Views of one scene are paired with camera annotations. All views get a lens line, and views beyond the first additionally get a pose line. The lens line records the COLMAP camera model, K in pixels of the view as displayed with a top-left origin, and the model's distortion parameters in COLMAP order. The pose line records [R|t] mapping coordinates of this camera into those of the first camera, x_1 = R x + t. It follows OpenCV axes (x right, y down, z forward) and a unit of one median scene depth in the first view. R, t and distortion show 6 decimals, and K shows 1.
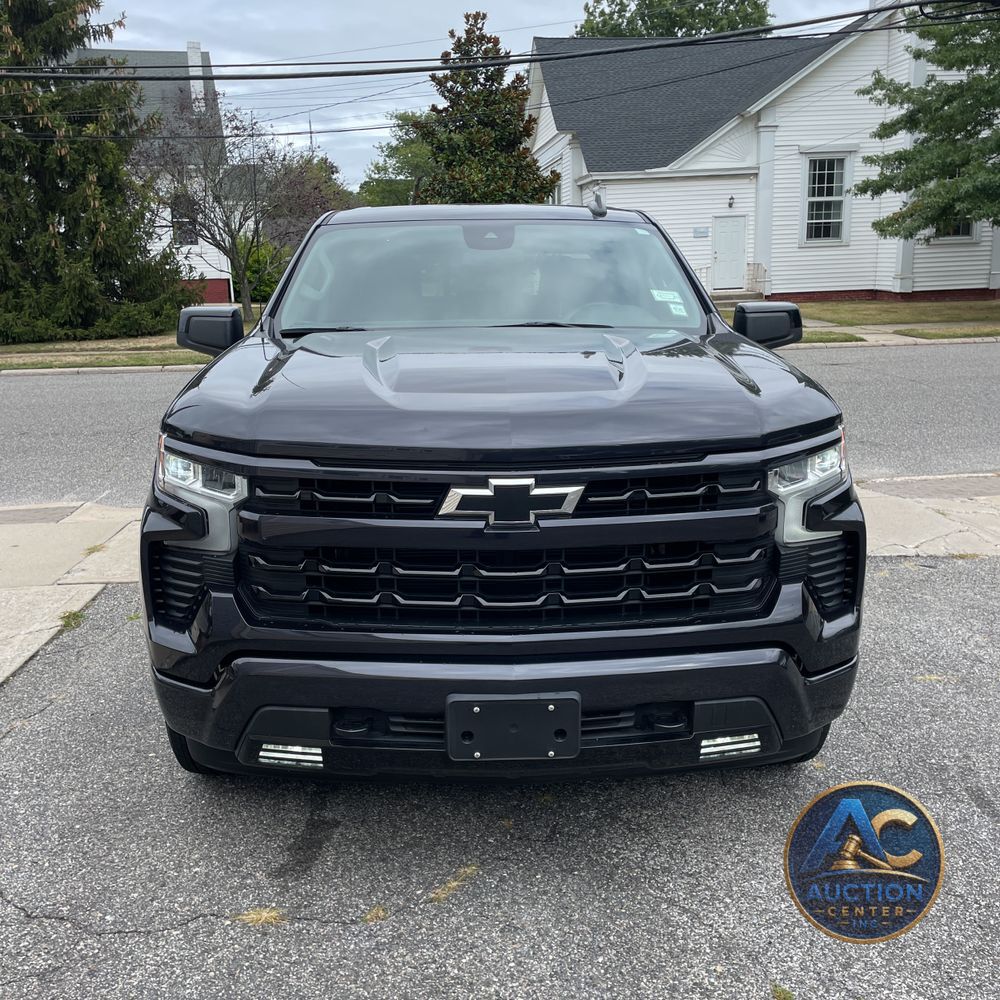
lens RADIAL K [[1004.5, 0, 500.0], [0, 1004.5, 500.0], [0, 0, 1]] dist [0.094066, -0.117328]
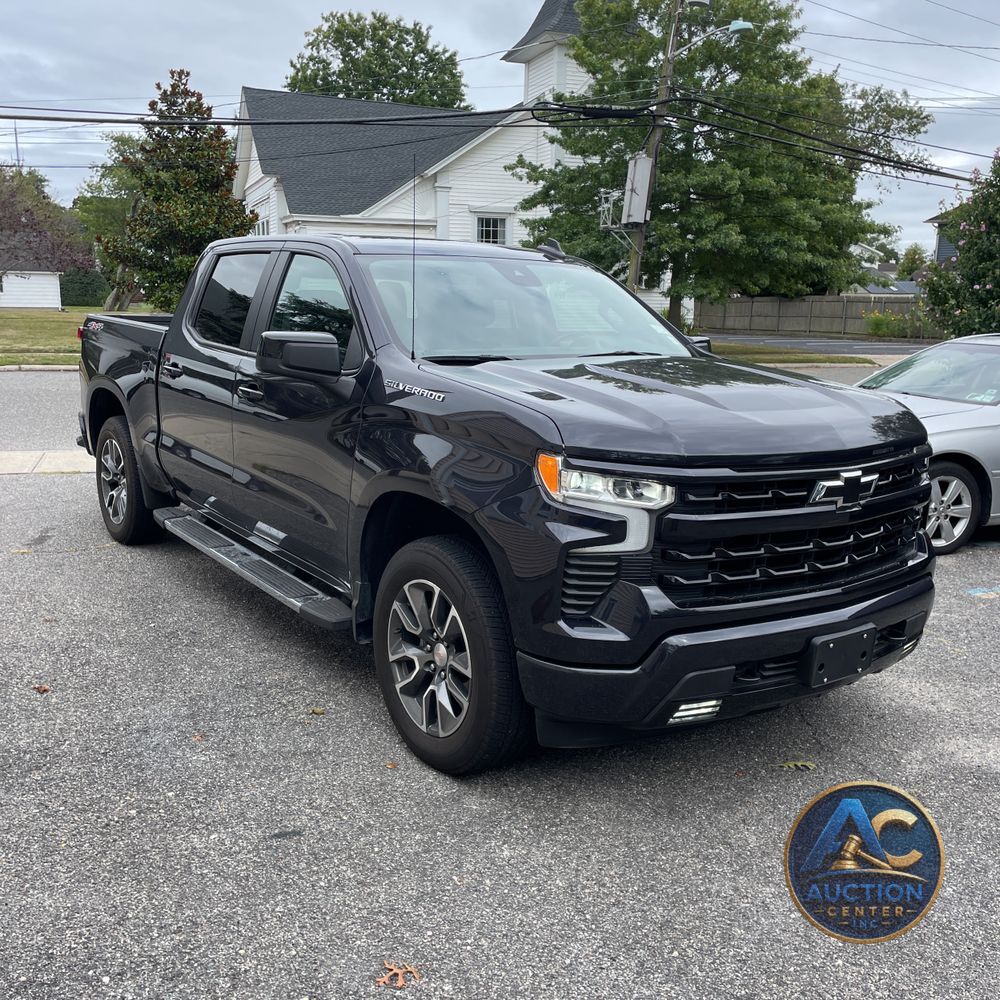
lens RADIAL K [[1004.5, 0, 500.0], [0, 1004.5, 500.0], [0, 0, 1]] dist [0.094066, -0.117328]
pose [[0.966834, -0.004852, 0.255359, 0.027616], [0.012684, 0.999498, -0.029031, 0.041225], [-0.255090, 0.031307, 0.966410, -0.180791]]
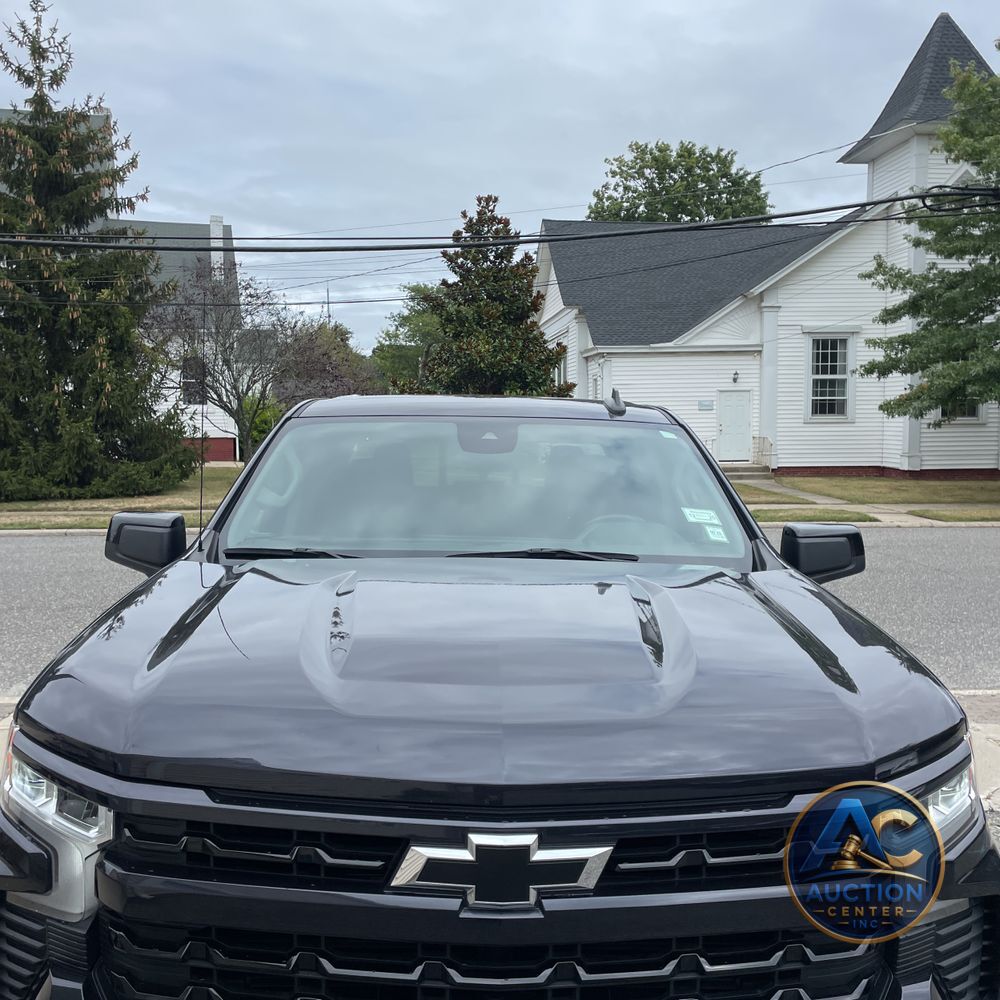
lens RADIAL K [[1004.5, 0, 500.0], [0, 1004.5, 500.0], [0, 0, 1]] dist [0.094066, -0.117328]
pose [[0.999685, 0.024783, -0.003995, 0.000712], [-0.025103, 0.987647, -0.154673, -0.014136], [0.000112, 0.154724, 0.987958, 0.031856]]
